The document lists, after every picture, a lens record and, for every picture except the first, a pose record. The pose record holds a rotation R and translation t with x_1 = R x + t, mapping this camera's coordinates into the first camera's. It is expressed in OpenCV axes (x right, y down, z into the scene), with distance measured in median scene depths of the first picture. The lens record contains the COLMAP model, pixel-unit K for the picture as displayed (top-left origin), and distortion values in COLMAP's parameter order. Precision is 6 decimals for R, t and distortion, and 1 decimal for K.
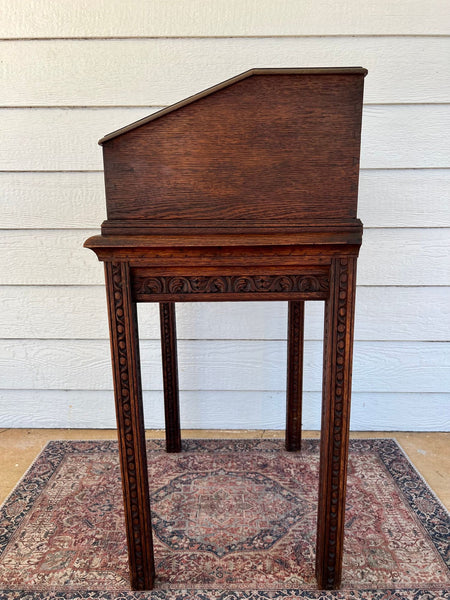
lens RADIAL K [[450.1, 0, 223.8], [0, 450.1, 298.8], [0, 0, 1]] dist [0.021324, -0.044171]
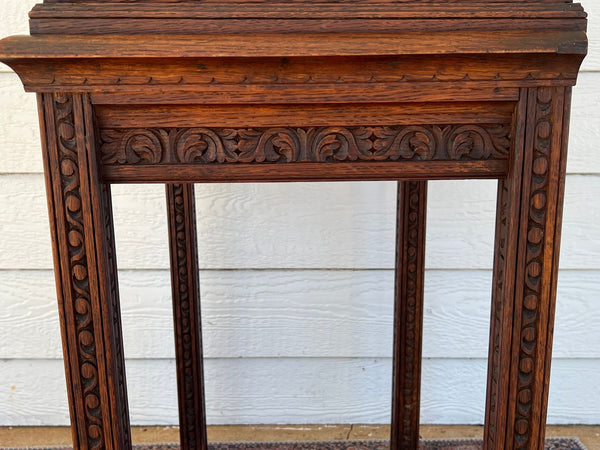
lens RADIAL K [[706.9, 0, 296.0], [0, 706.9, 222.7], [0, 0, 1]] dist [-0.000009, 0.000000]
pose [[0.999585, -0.002982, 0.028642, -0.017471], [0.002482, 0.999844, 0.017469, 0.037041], [-0.028690, -0.017391, 0.999437, 0.245199]]
